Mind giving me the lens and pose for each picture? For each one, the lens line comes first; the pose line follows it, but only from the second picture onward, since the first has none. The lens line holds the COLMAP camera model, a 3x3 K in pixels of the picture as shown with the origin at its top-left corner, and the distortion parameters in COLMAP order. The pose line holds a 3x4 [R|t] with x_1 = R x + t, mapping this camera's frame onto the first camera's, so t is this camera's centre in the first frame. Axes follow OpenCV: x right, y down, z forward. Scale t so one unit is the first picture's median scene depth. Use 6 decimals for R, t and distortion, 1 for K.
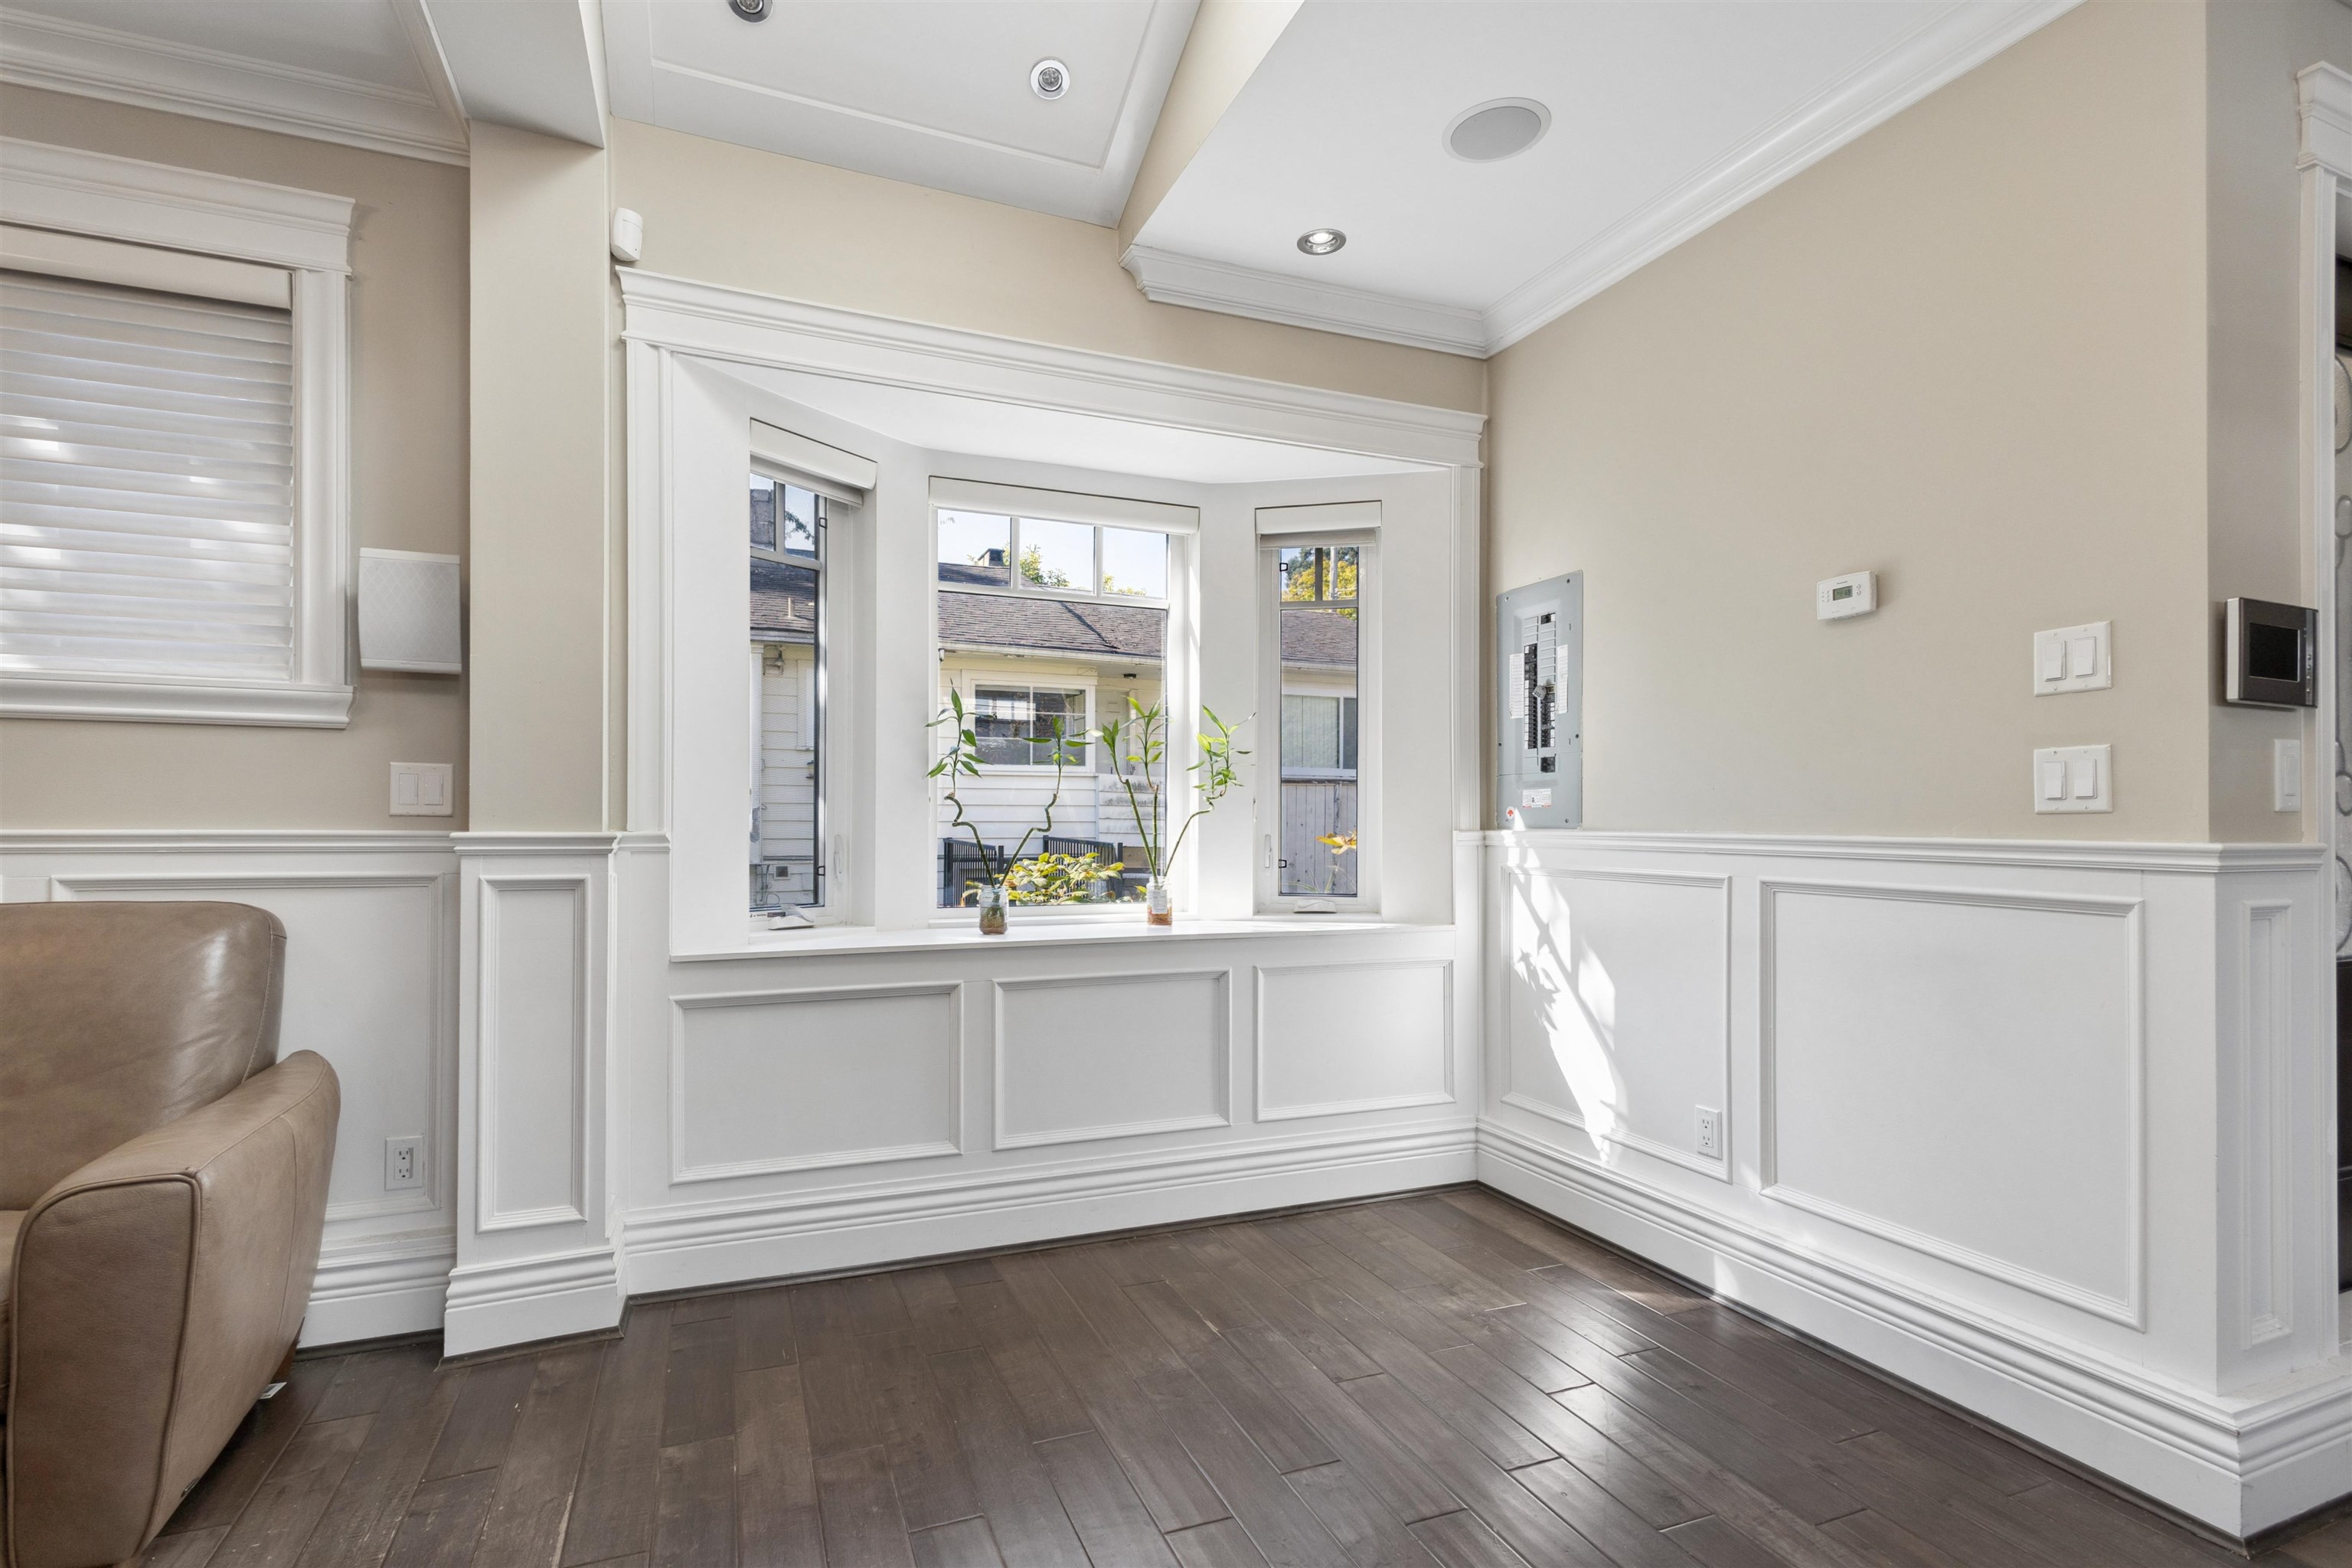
lens RADIAL K [[1081.6, 0, 1167.8], [0, 1081.6, 814.0], [0, 0, 1]] dist [0.005755, 0.000111]
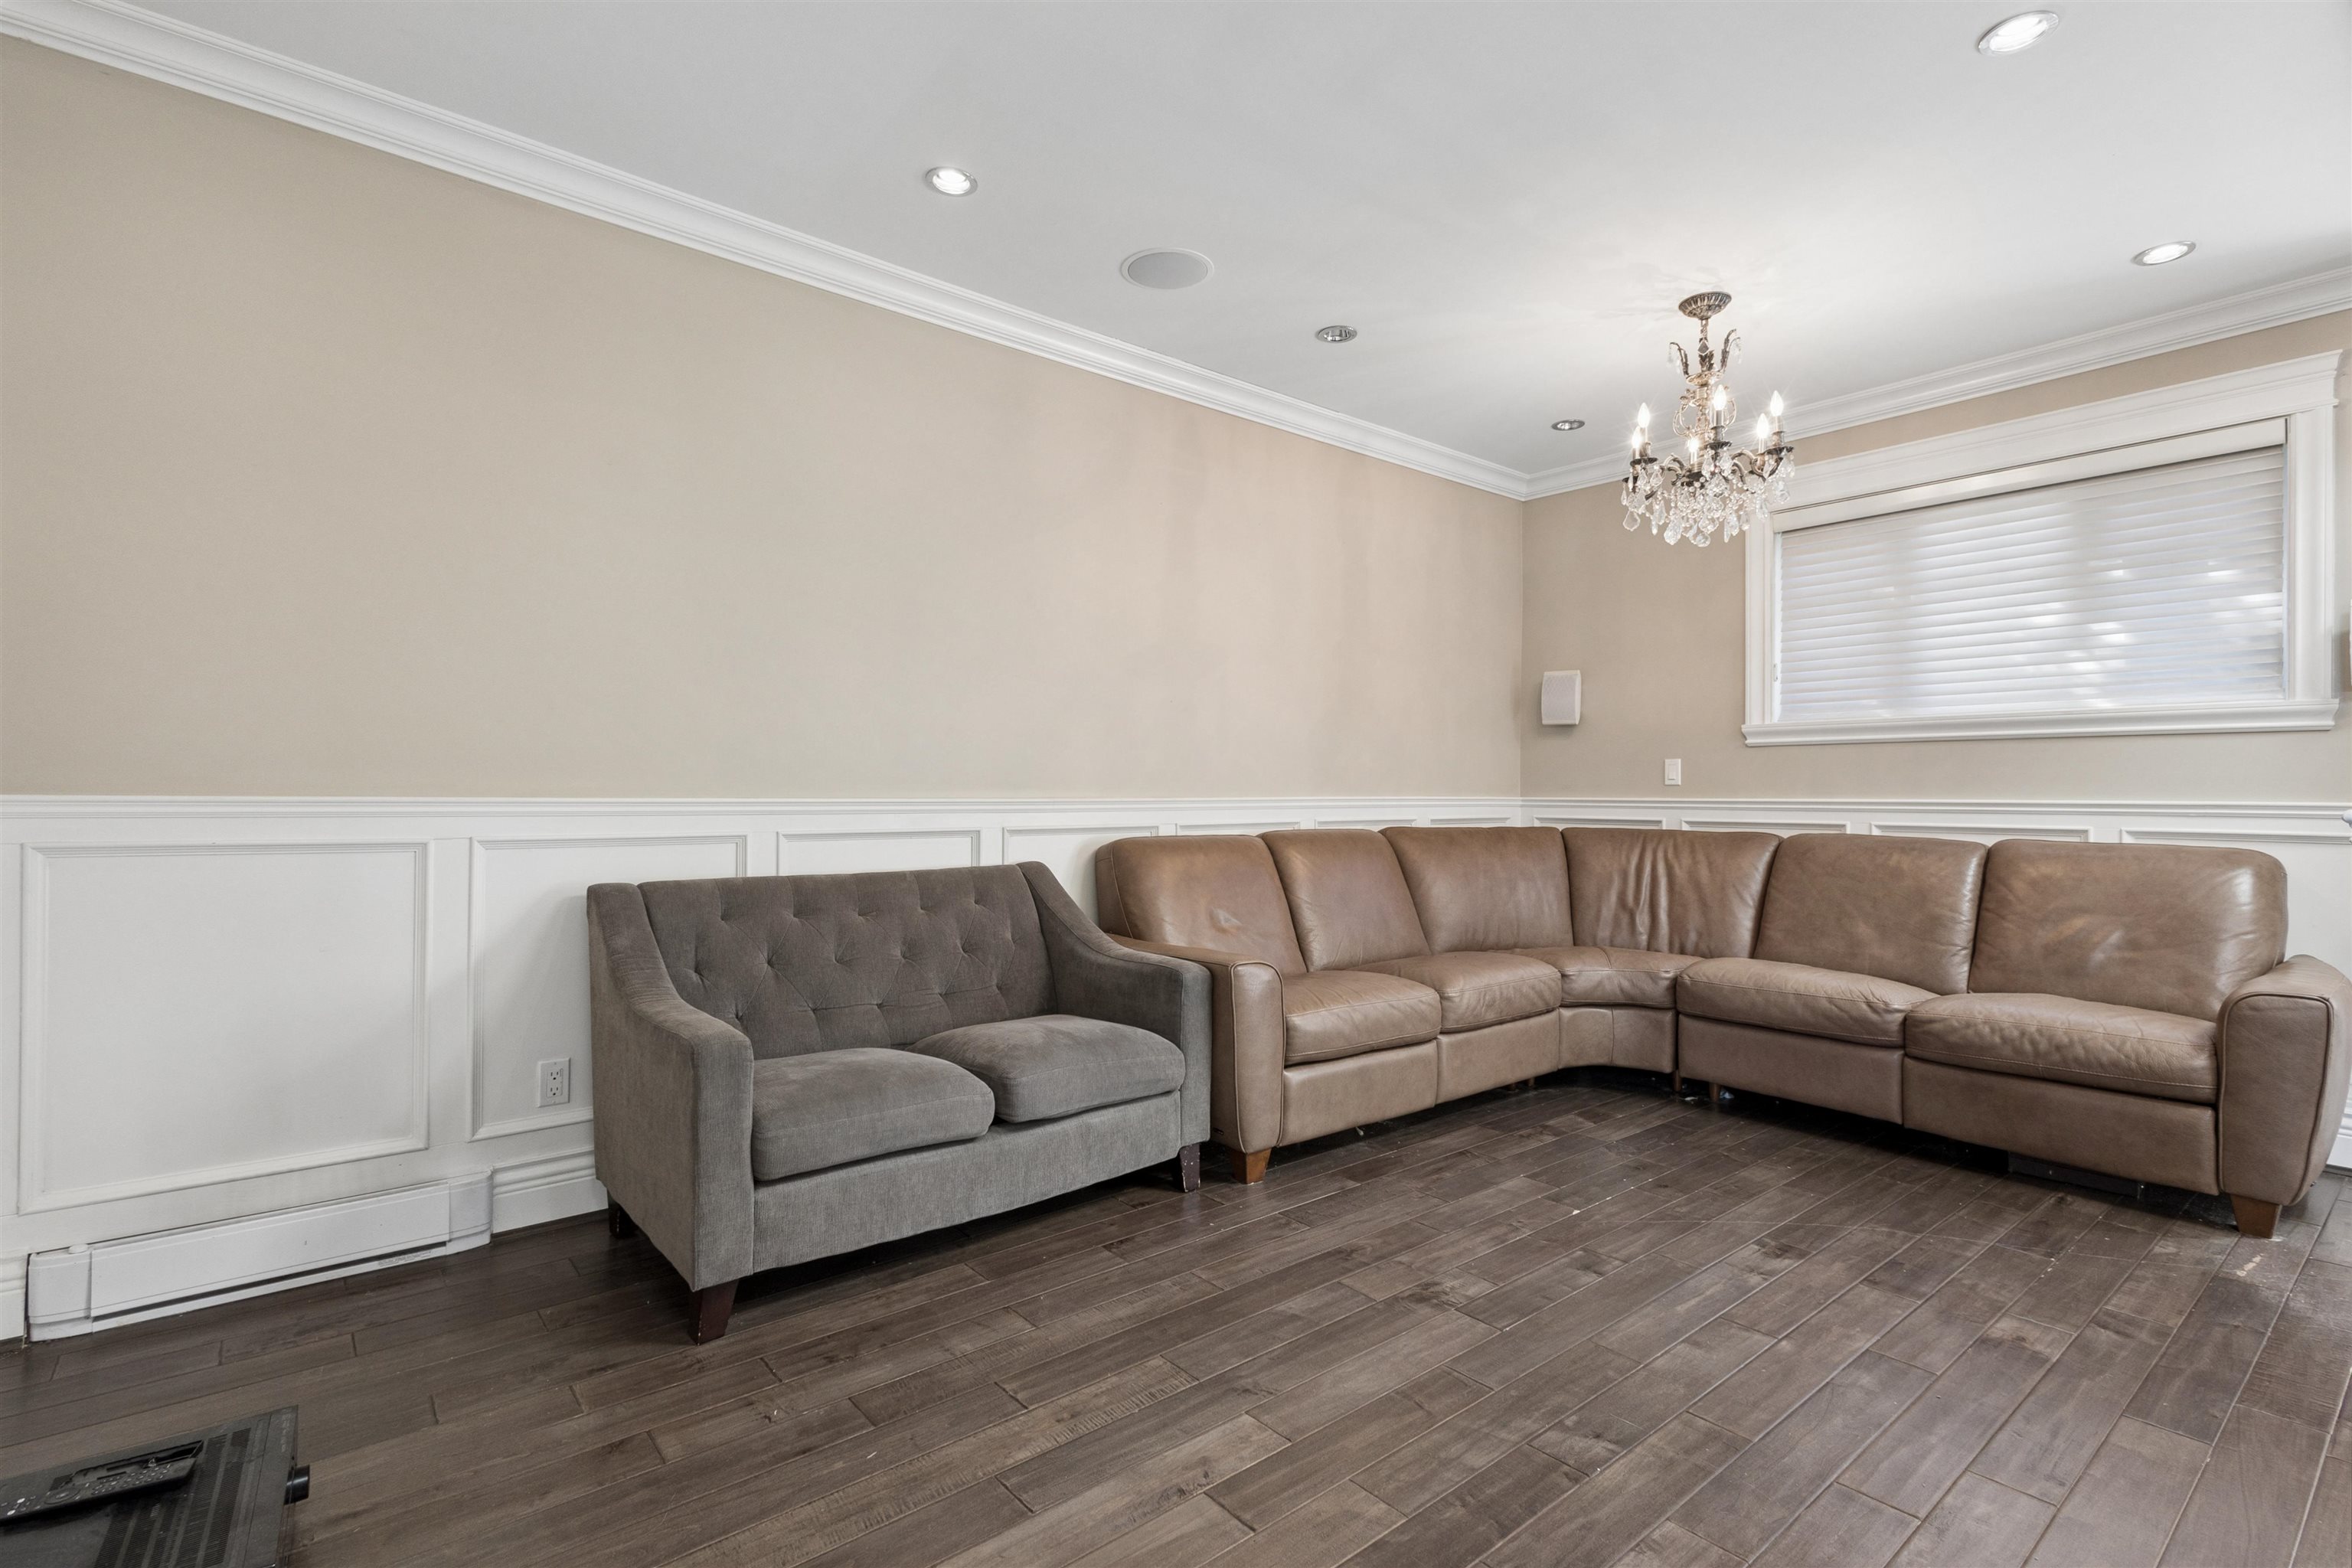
lens RADIAL K [[1122.9, 0, 1149.4], [0, 1122.9, 782.2], [0, 0, 1]] dist [0.008255, 0.000085]
pose [[0.288557, -0.006107, -0.957443, 0.202065], [0.001855, 0.999981, -0.005820, -0.006217], [0.957461, -0.000097, 0.288563, -0.895773]]
